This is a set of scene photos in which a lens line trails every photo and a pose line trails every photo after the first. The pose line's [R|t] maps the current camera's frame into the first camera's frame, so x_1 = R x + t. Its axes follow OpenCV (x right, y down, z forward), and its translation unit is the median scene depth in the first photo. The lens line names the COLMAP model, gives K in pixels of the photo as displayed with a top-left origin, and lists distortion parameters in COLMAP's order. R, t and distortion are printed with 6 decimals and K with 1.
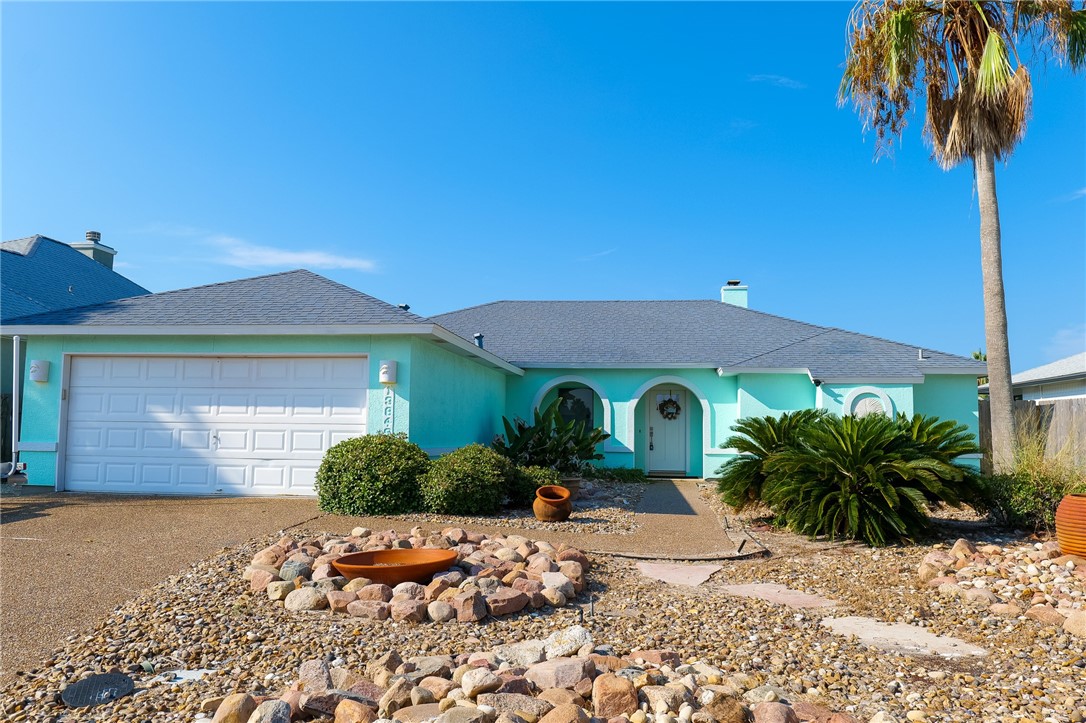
lens RADIAL K [[864.5, 0, 543.0], [0, 864.5, 361.5], [0, 0, 1]] dist [-0.005759, -0.002413]
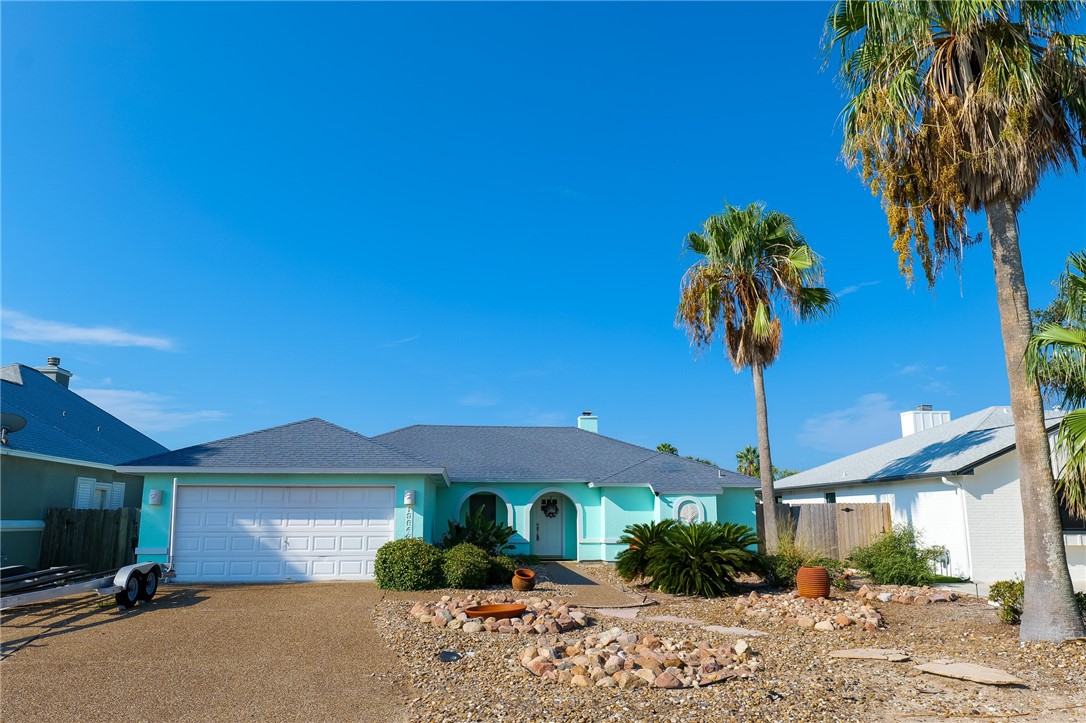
lens RADIAL K [[814.6, 0, 543.0], [0, 814.6, 361.5], [0, 0, 1]] dist [-0.002354, -0.001421]
pose [[0.975333, 0.027735, 0.218990, -0.275200], [-0.005264, 0.994715, -0.102538, -0.082944], [-0.220677, 0.098856, 0.970324, -0.508210]]
